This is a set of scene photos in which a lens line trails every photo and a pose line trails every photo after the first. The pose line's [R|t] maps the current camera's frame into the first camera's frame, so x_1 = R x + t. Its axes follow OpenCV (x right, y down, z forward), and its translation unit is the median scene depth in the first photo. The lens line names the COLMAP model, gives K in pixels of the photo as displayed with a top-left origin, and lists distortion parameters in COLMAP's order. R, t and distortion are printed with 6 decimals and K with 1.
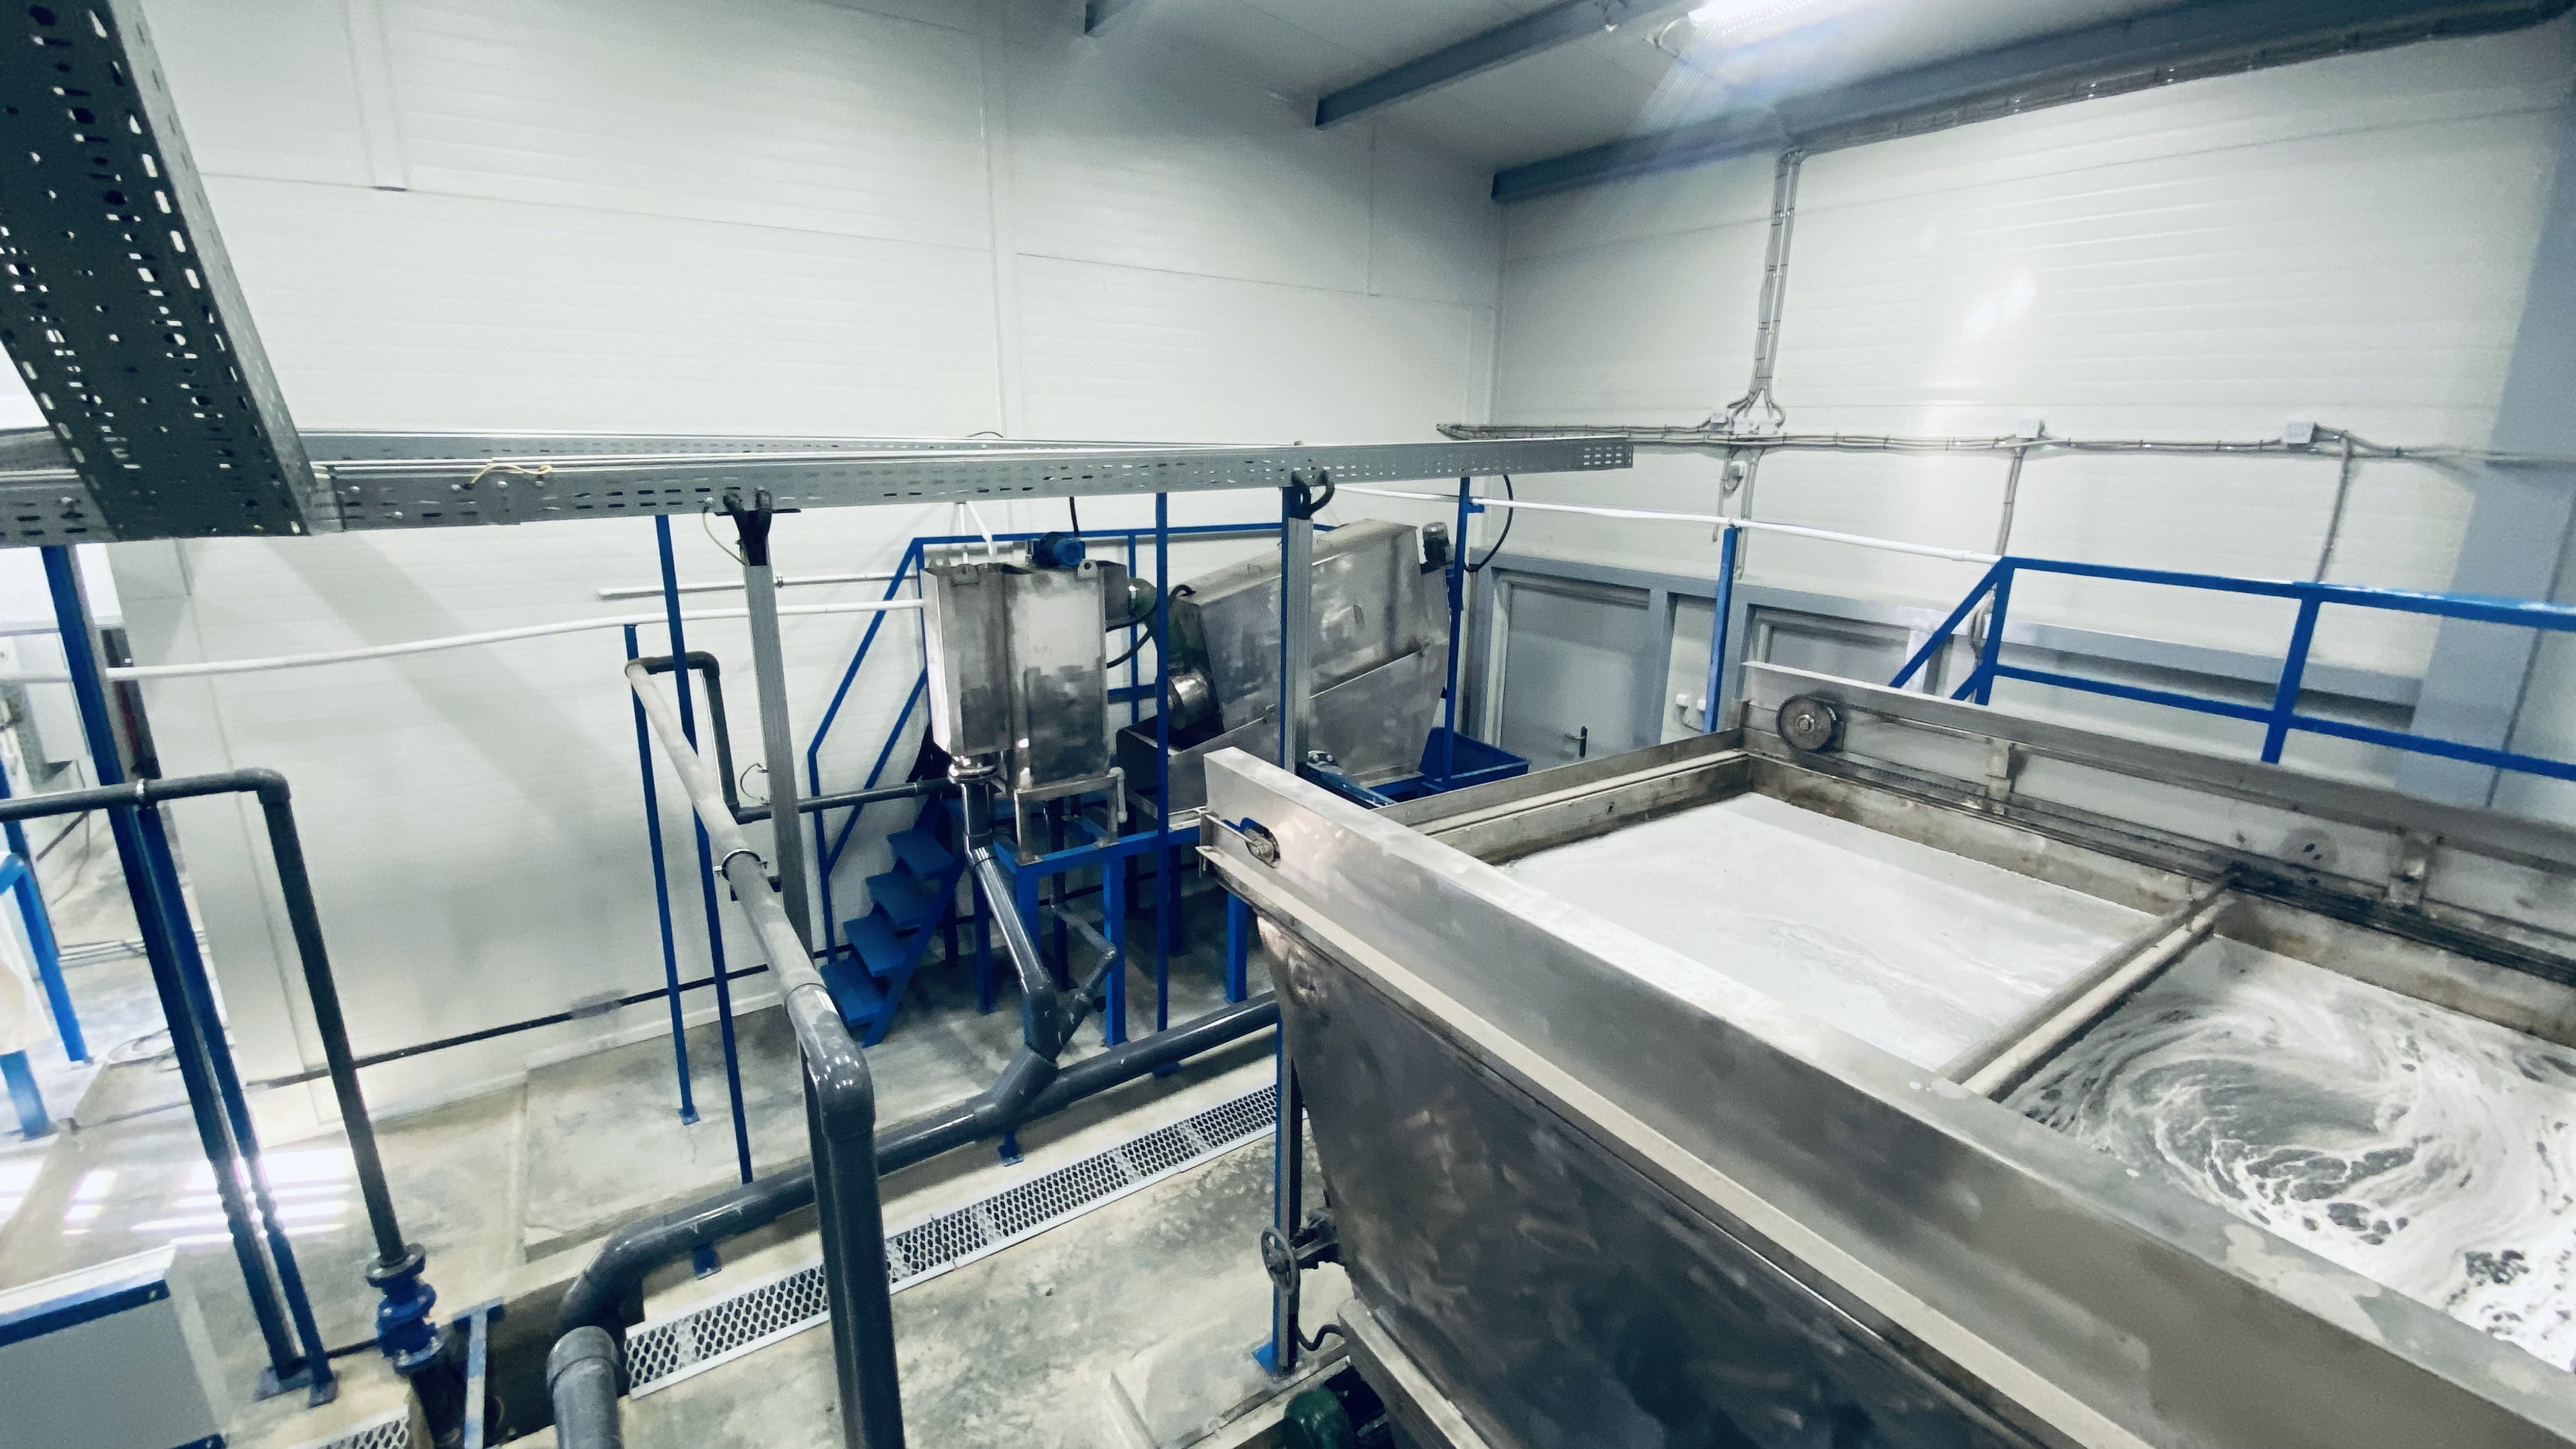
lens RADIAL K [[1046.4, 0, 1272.6], [0, 1046.4, 713.9], [0, 0, 1]] dist [0.041757, -0.029254]
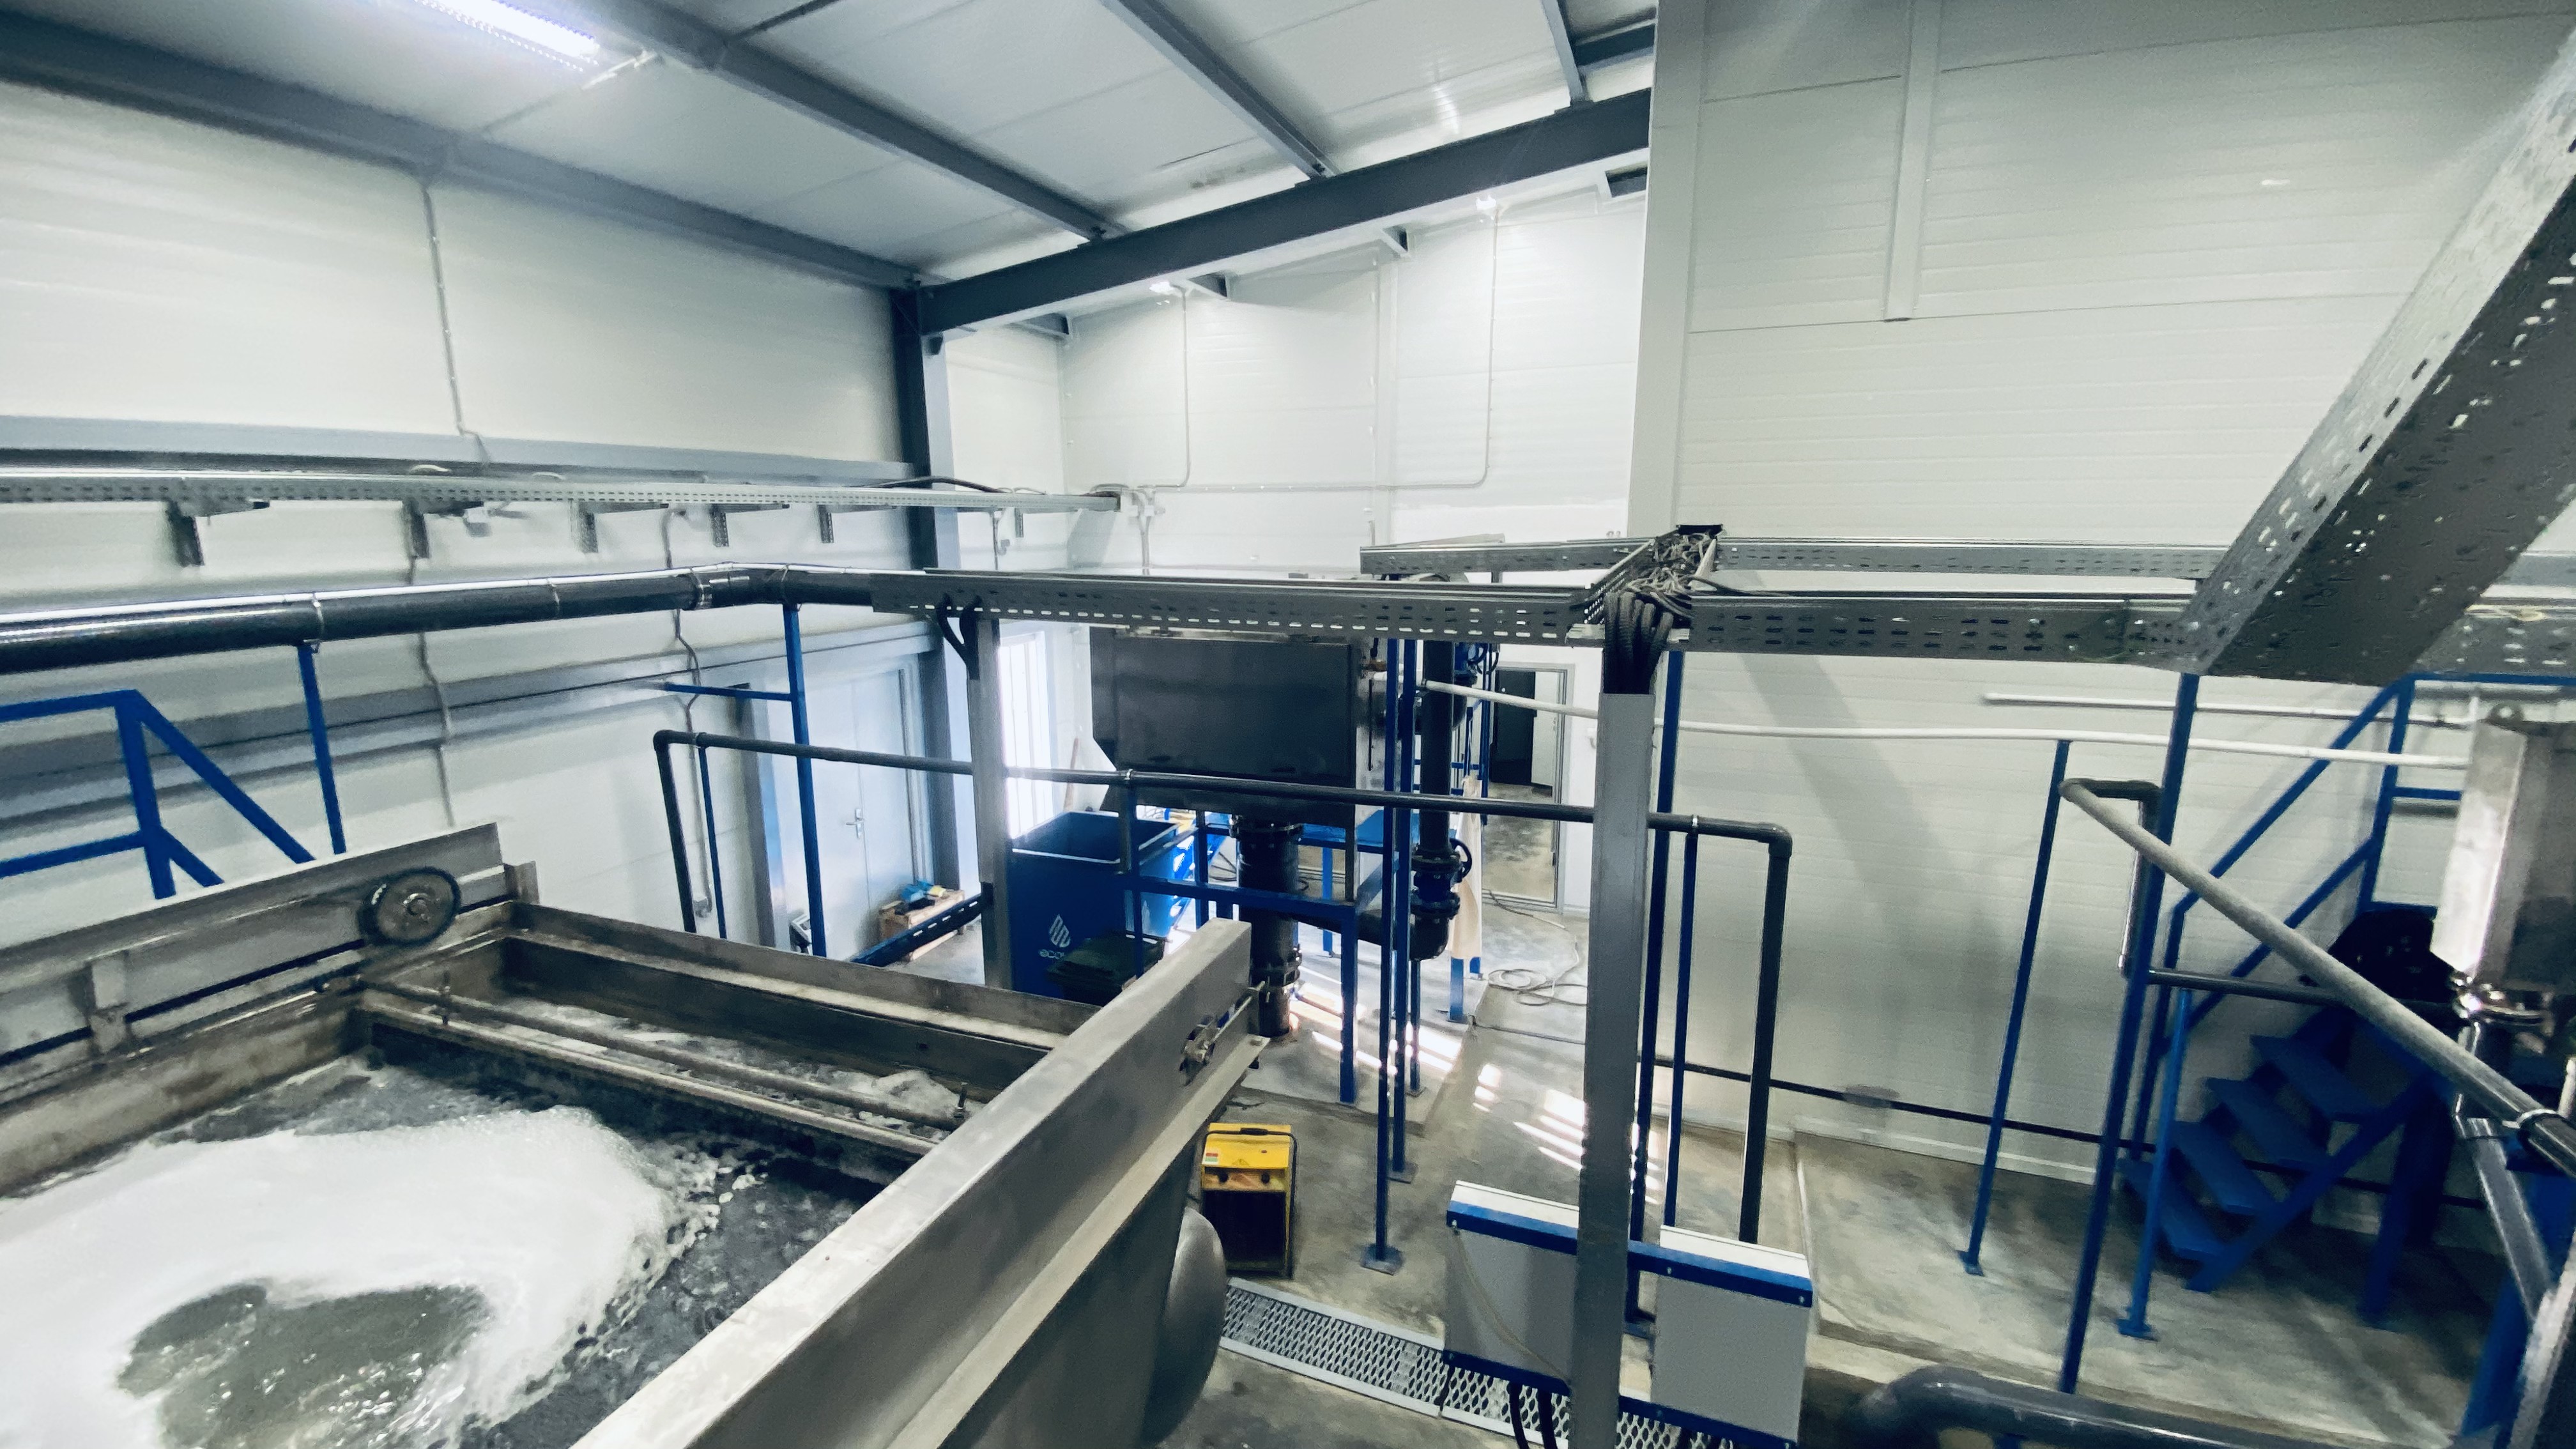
lens RADIAL K [[1051.9, 0, 1298.6], [0, 1051.9, 718.5], [0, 0, 1]] dist [0.017540, -0.020187]
pose [[0.578641, 0.142462, -0.803044, -0.210455], [-0.202037, 0.978975, 0.028093, 0.006201], [0.790162, 0.145989, 0.595258, -0.075220]]
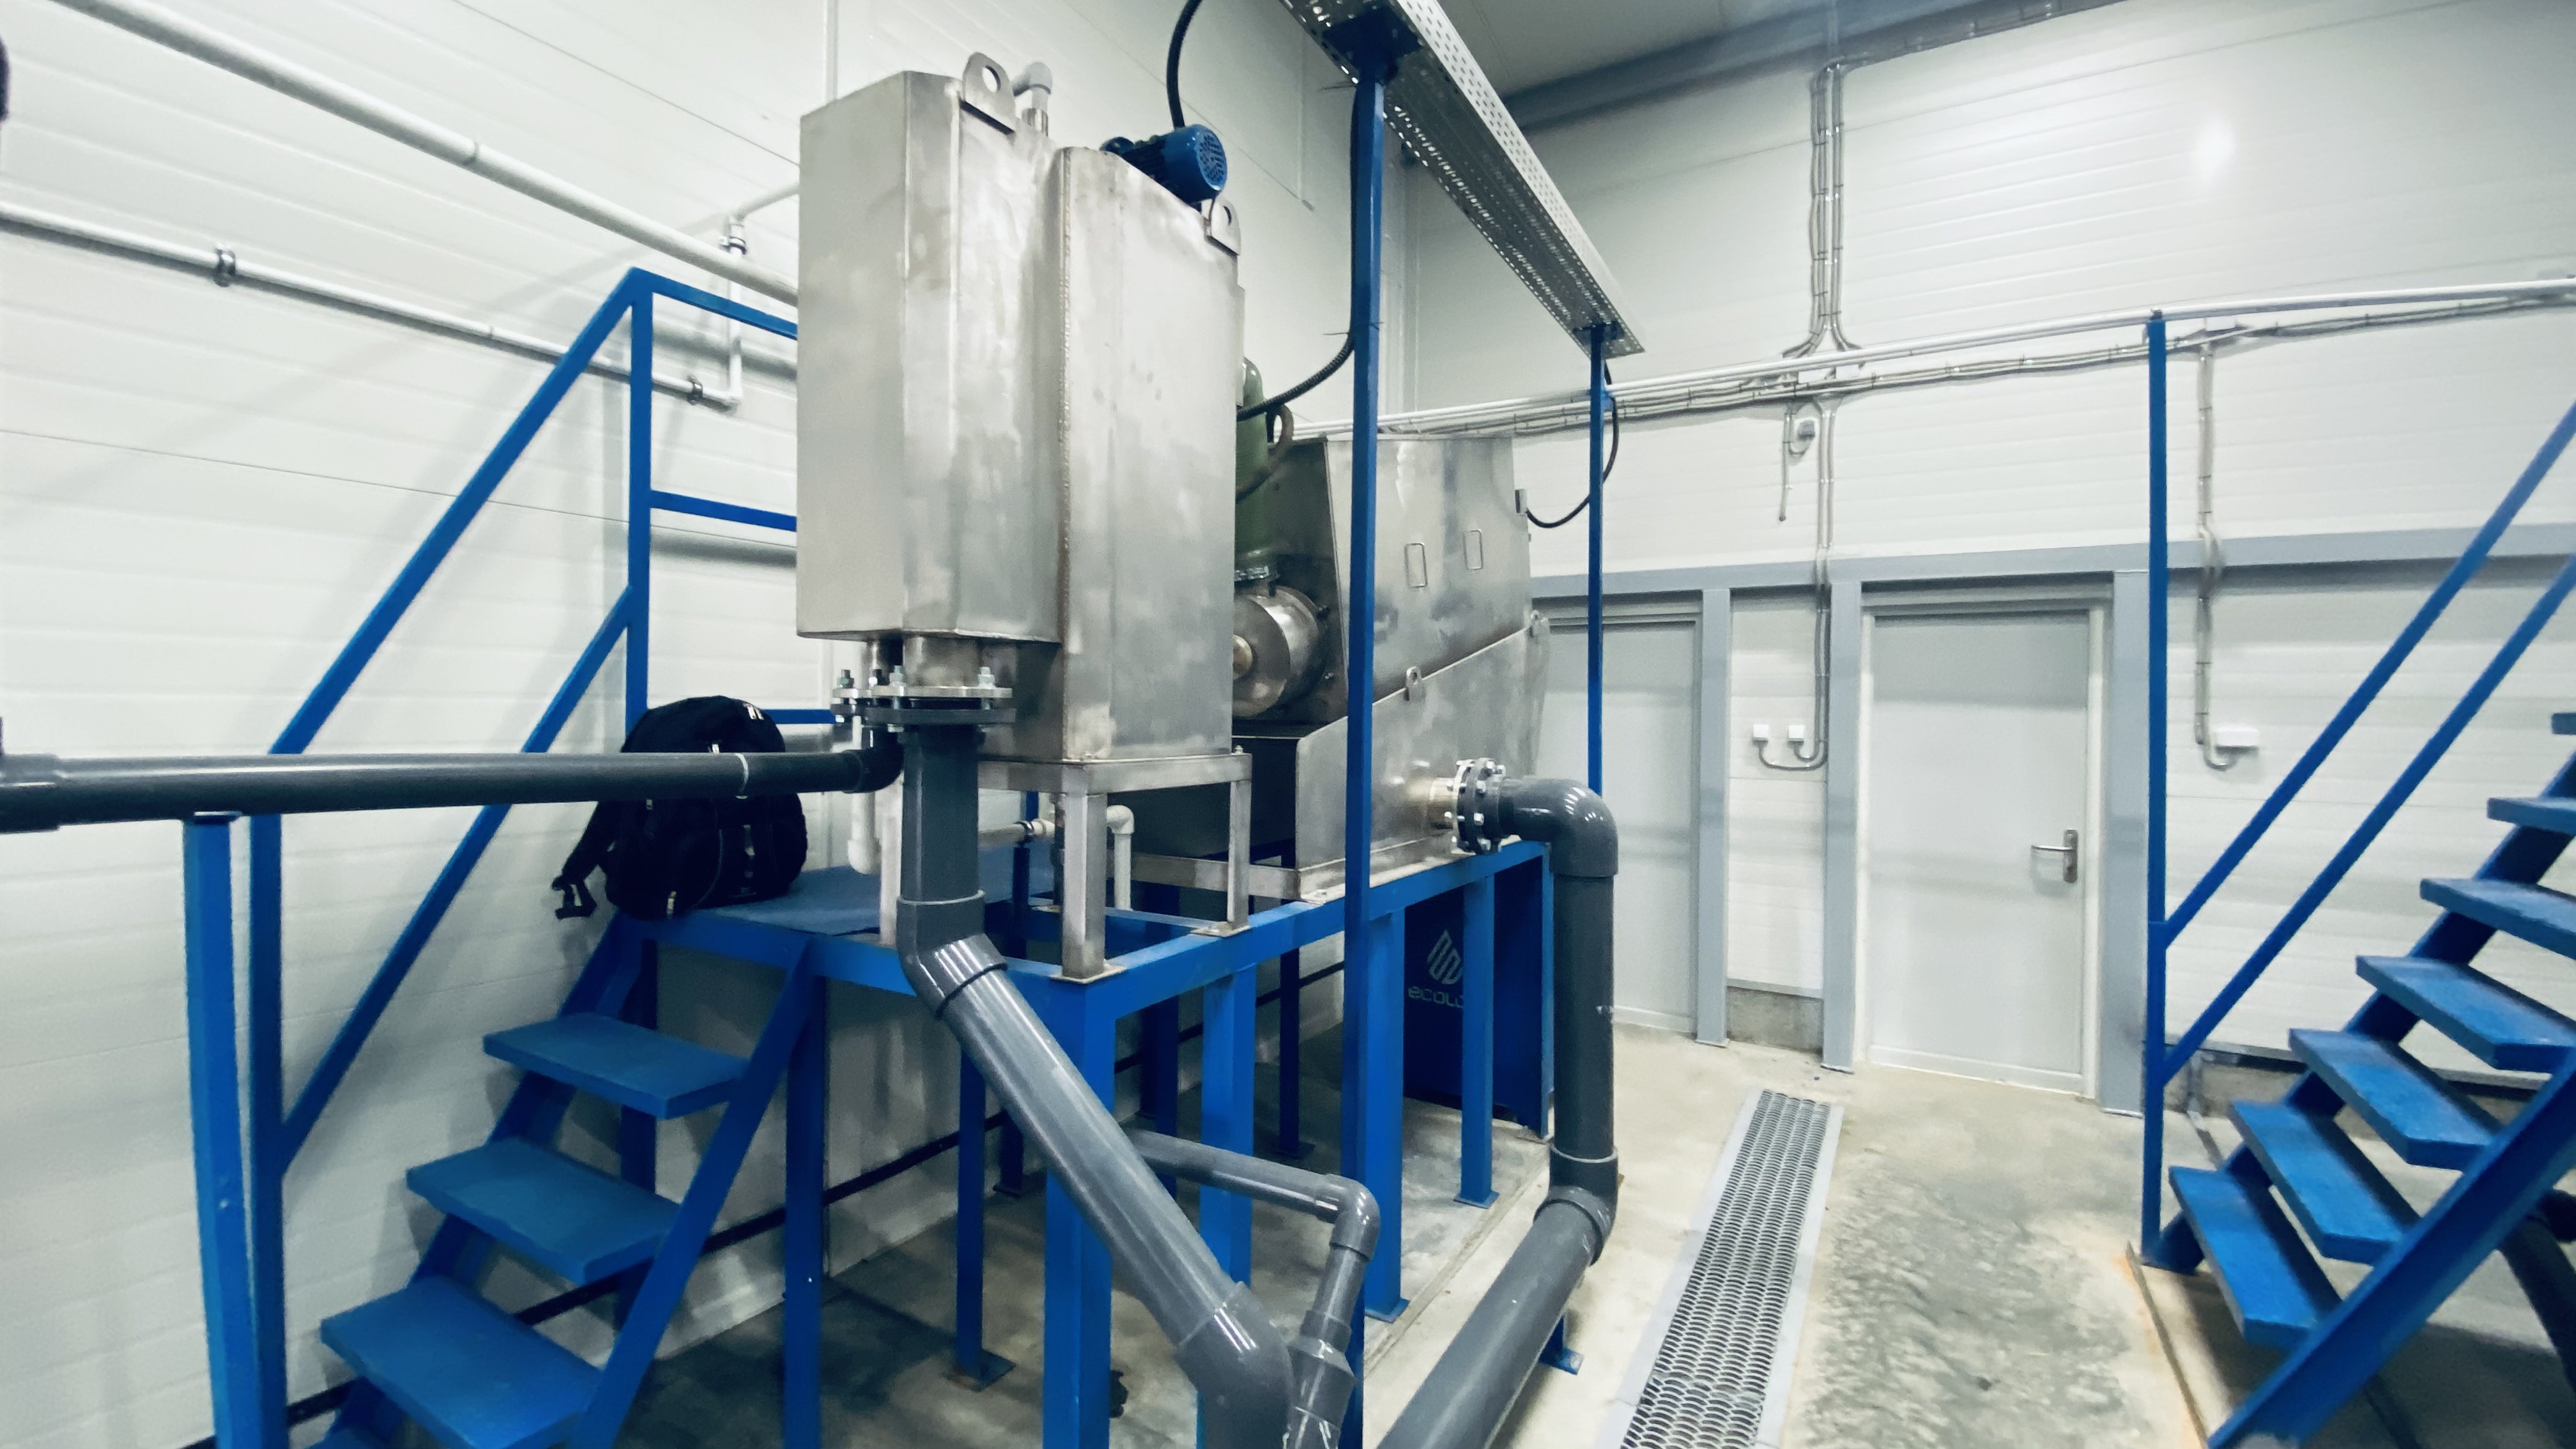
lens RADIAL K [[1059.7, 0, 1285.9], [0, 1059.7, 716.9], [0, 0, 1]] dist [0.020608, -0.020470]
pose [[0.903216, -0.005909, 0.429145, -0.316989], [0.111819, 0.968612, -0.222007, 0.140434], [-0.414363, 0.248506, 0.875527, 0.621440]]
